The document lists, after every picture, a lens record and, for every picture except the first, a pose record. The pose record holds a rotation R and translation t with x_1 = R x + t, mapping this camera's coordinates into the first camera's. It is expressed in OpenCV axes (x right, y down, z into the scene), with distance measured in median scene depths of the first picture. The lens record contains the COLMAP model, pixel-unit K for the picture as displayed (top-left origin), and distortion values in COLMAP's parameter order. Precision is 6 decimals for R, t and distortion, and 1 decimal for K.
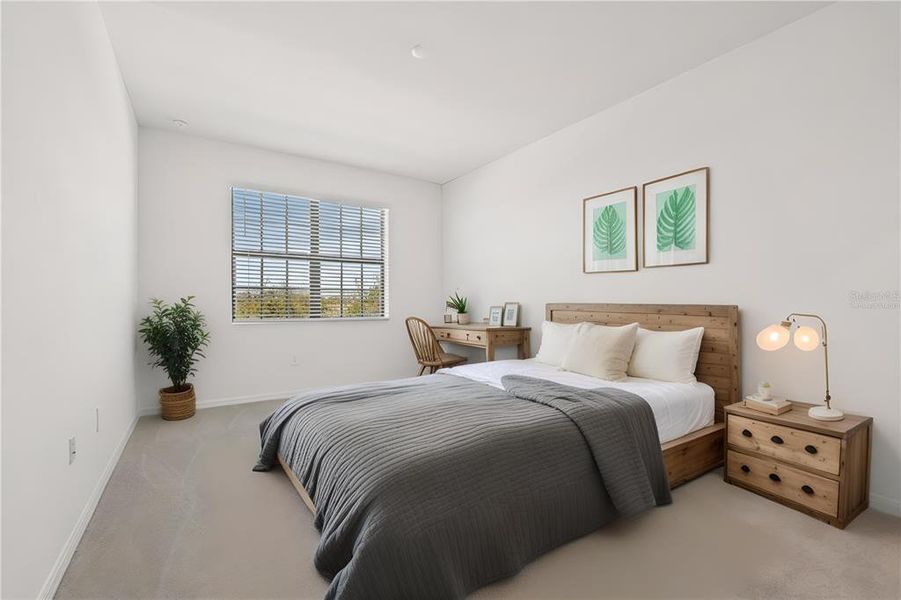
lens RADIAL K [[392.9, 0, 450.5], [0, 392.9, 300.0], [0, 0, 1]] dist [-0.003382, -0.000176]
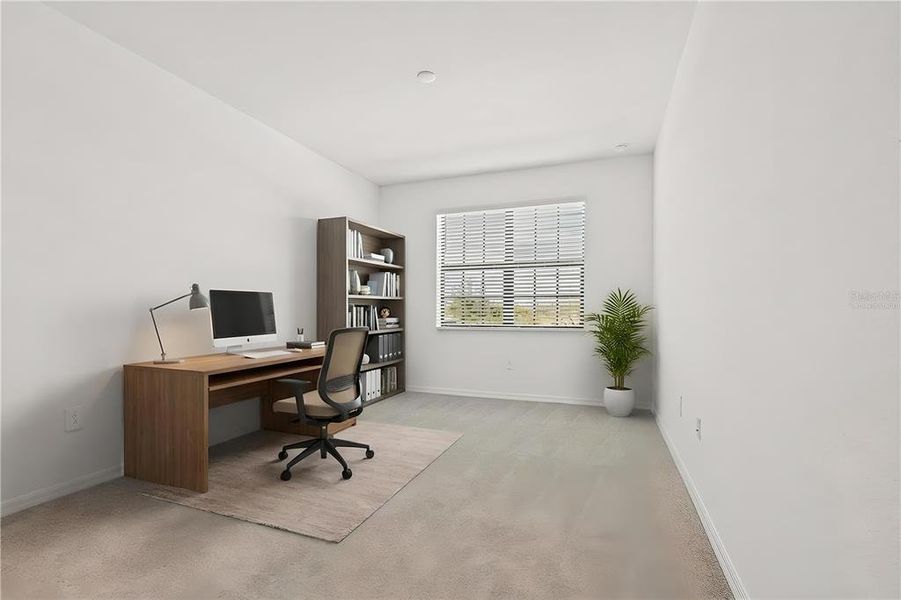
lens RADIAL K [[392.9, 0, 450.5], [0, 392.9, 300.0], [0, 0, 1]] dist [-0.003382, -0.000176]
pose [[0.578196, -0.017581, -0.815708, 0.405840], [0.004926, 0.999825, -0.018058, -0.000075], [0.815883, 0.006423, 0.578182, 0.282929]]
